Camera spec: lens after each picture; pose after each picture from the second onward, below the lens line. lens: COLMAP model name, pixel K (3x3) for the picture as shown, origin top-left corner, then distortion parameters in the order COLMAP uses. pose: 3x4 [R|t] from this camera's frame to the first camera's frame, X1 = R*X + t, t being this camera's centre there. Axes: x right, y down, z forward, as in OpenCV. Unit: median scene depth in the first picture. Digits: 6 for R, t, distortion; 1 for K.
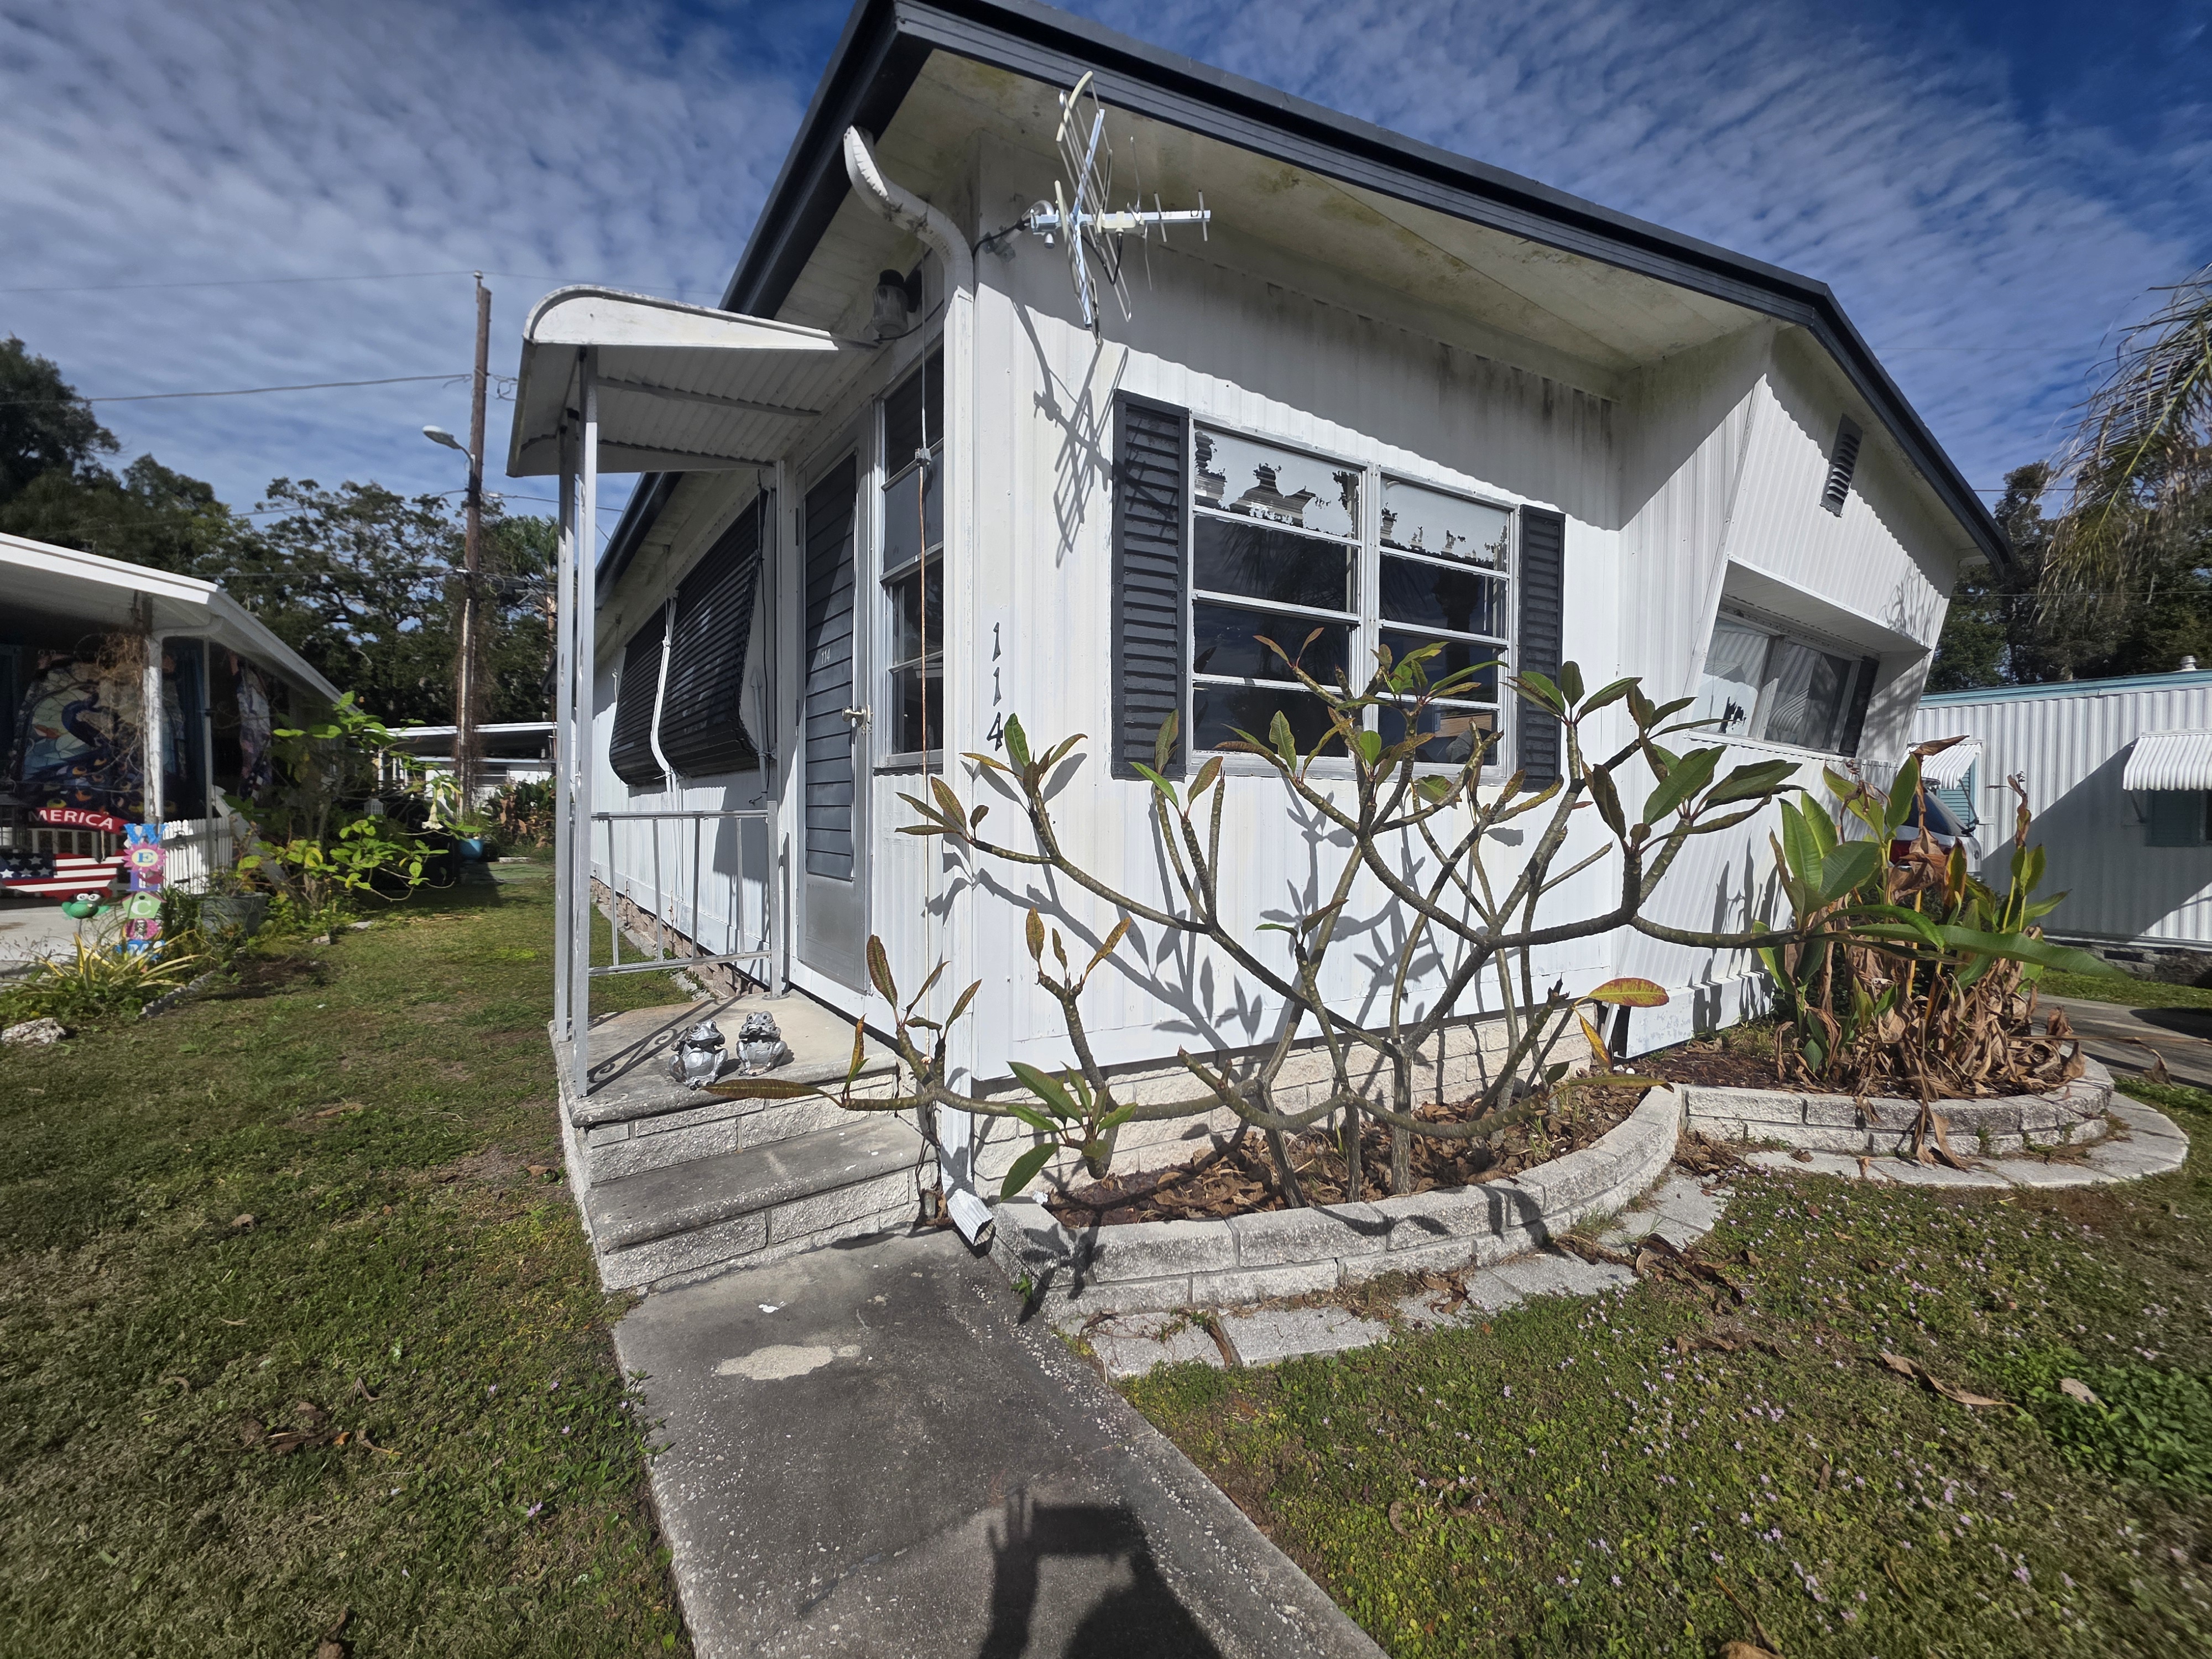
lens RADIAL K [[873.5, 0, 1106.0], [0, 873.5, 829.5], [0, 0, 1]] dist [0.002262, 0.000368]
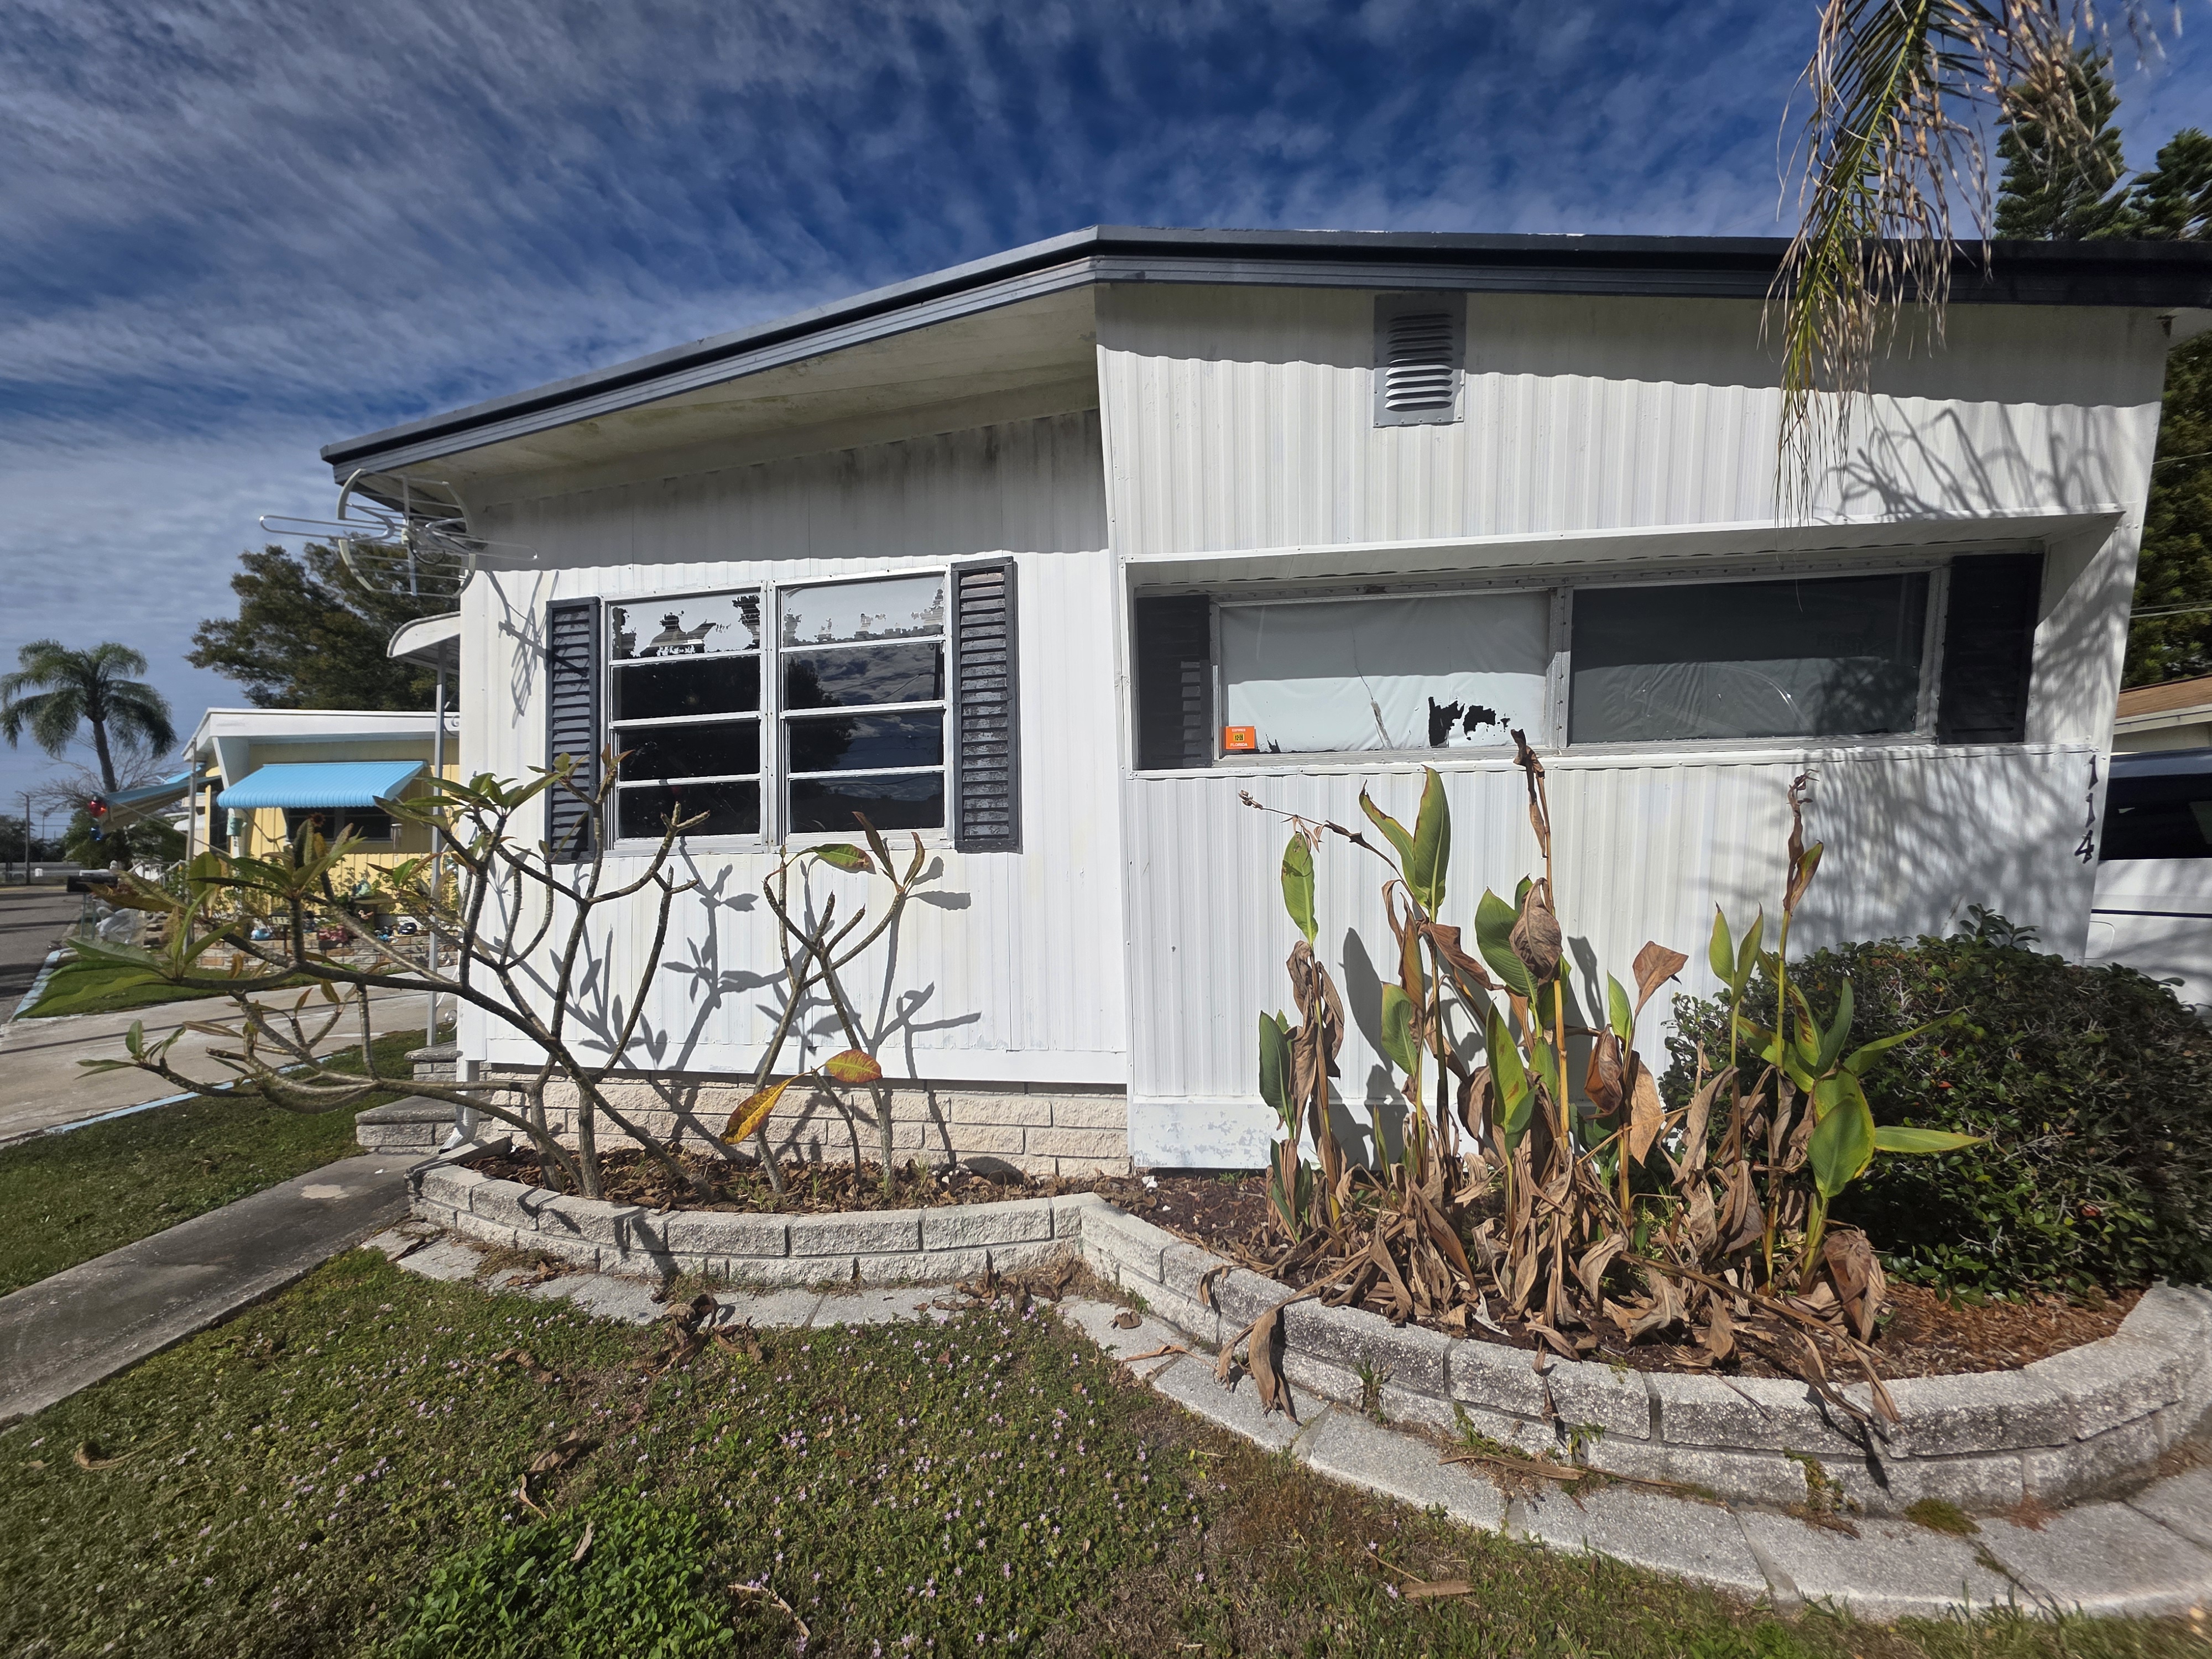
lens RADIAL K [[873.5, 0, 1106.0], [0, 873.5, 829.5], [0, 0, 1]] dist [0.002262, 0.000368]
pose [[0.758437, -0.055483, -0.649381, 1.455381], [0.016131, 0.997663, -0.066400, -0.003568], [0.651547, 0.039885, 0.757559, 0.442543]]
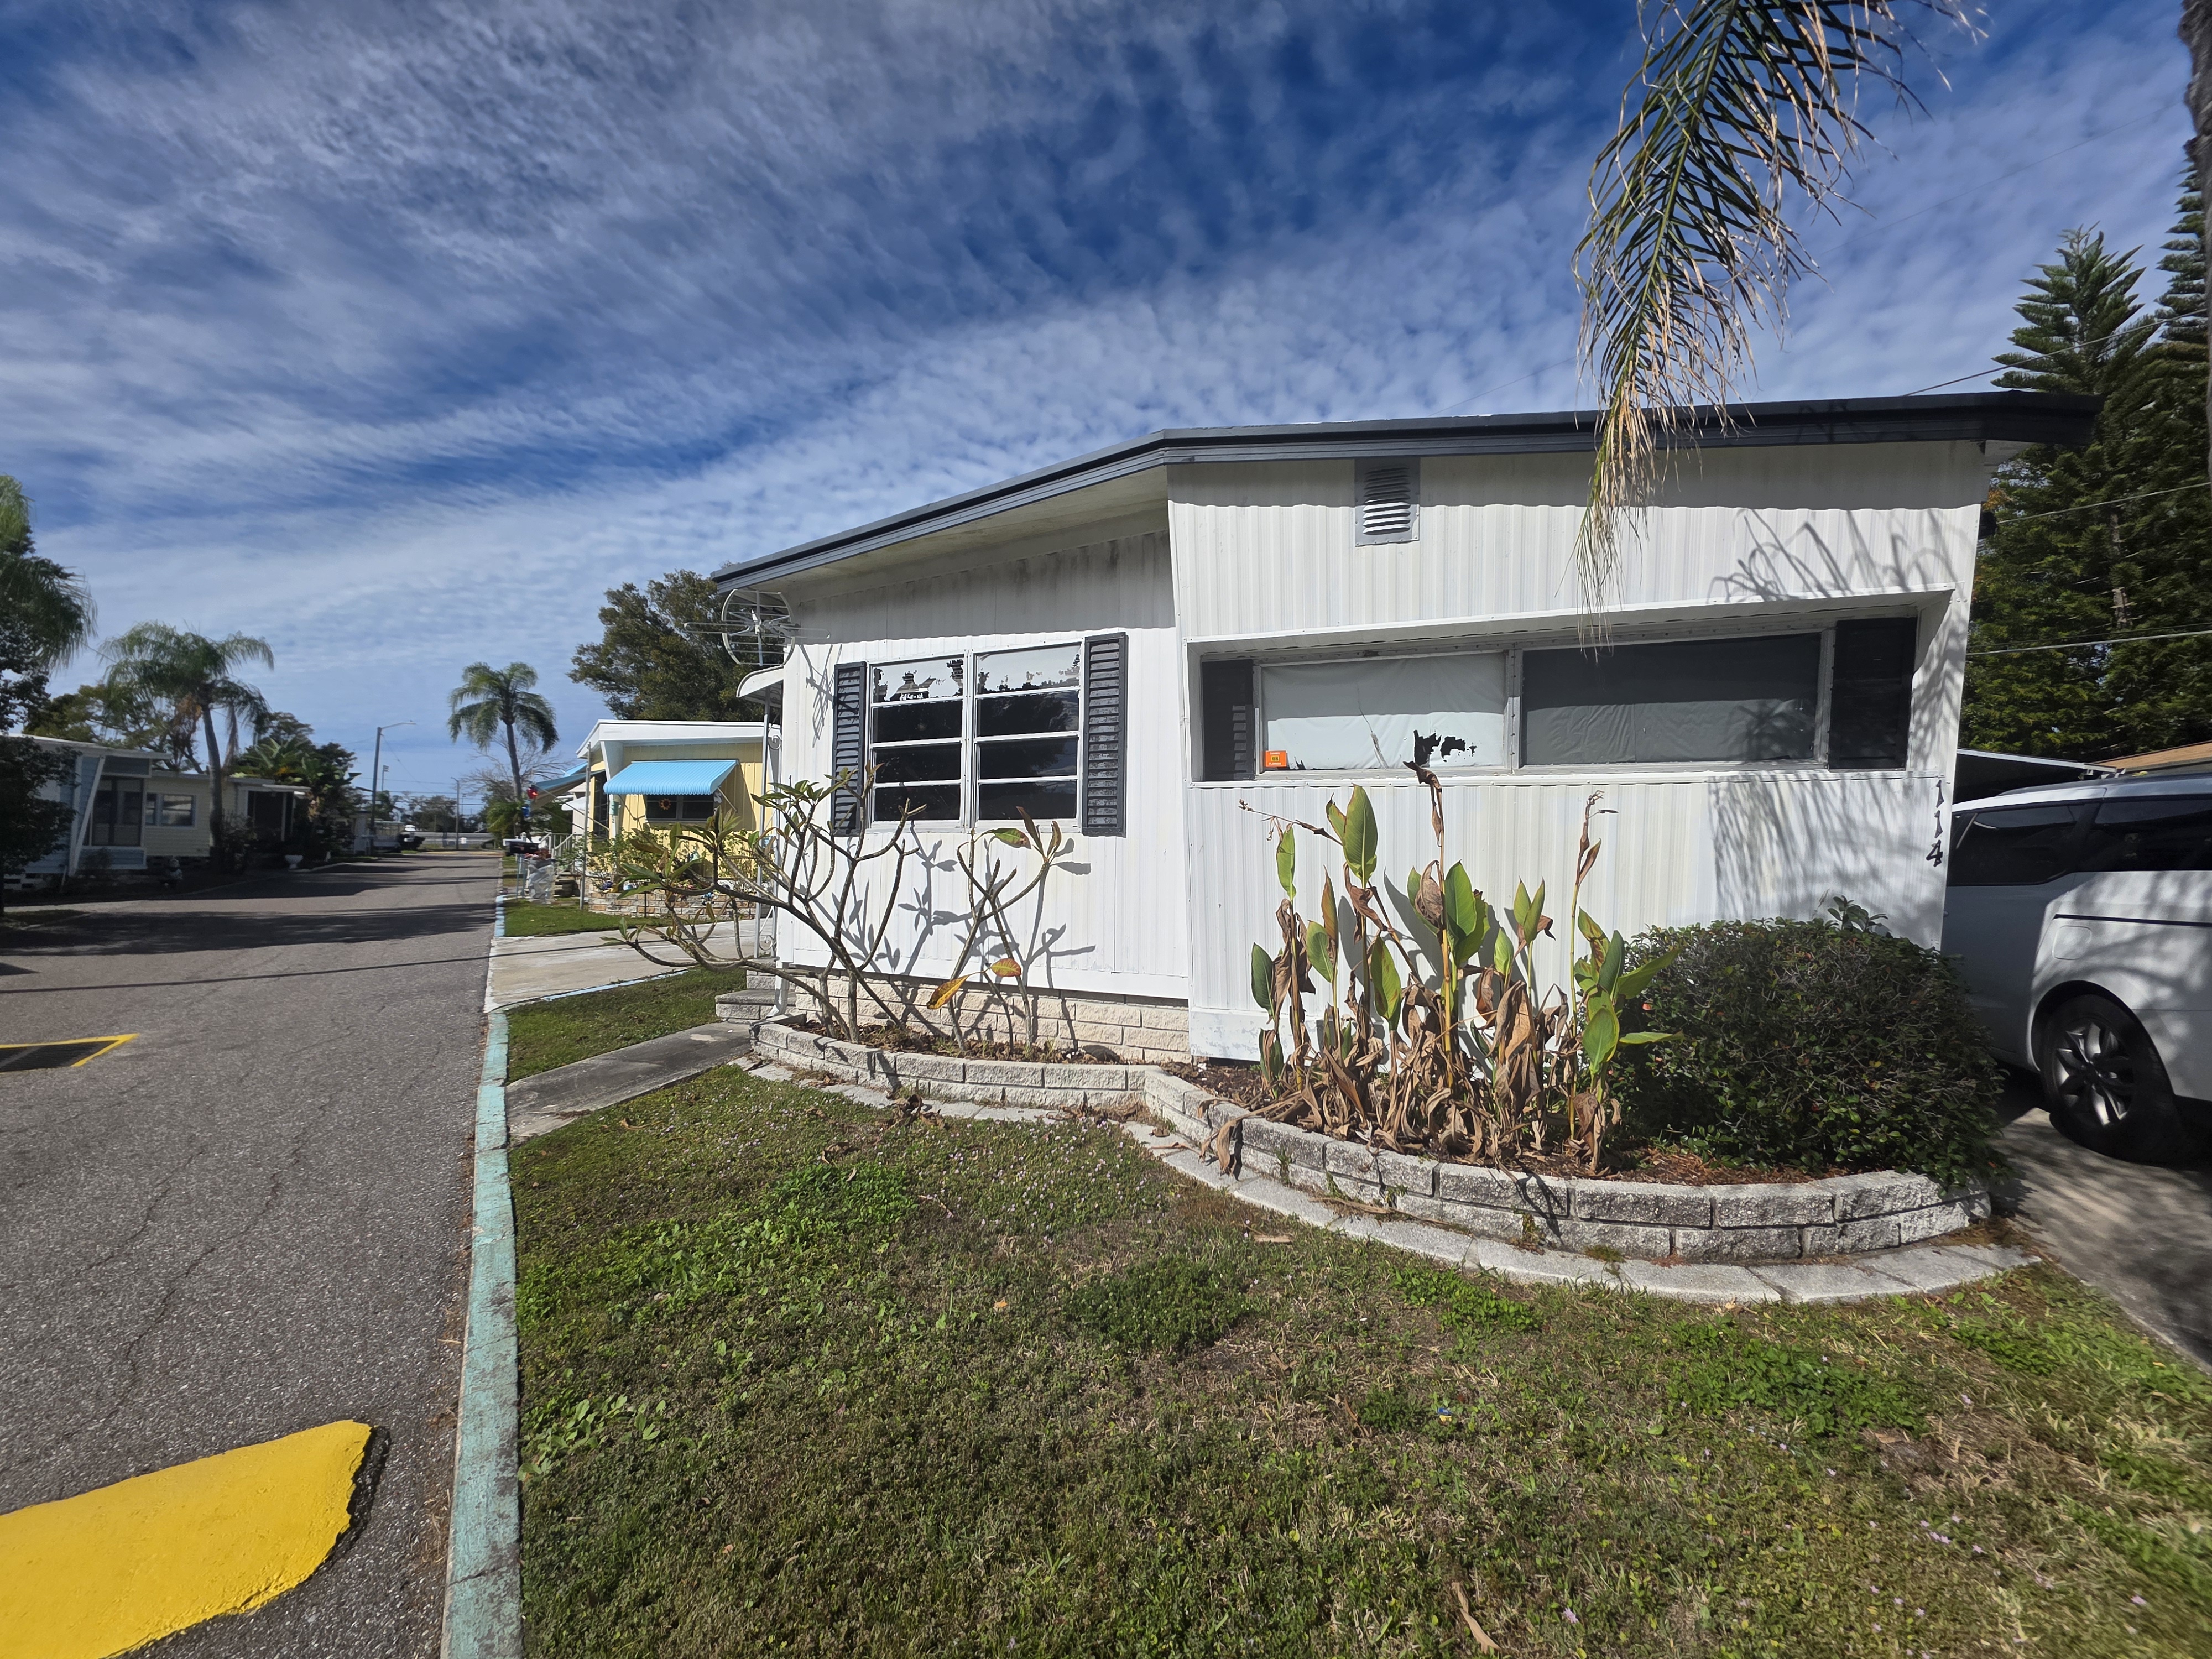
lens RADIAL K [[873.5, 0, 1106.0], [0, 873.5, 829.5], [0, 0, 1]] dist [0.002262, 0.000368]
pose [[0.578257, -0.035455, -0.815084, 1.952738], [-0.024676, 0.997838, -0.060911, 0.036499], [0.815481, 0.055335, 0.576132, 0.254468]]
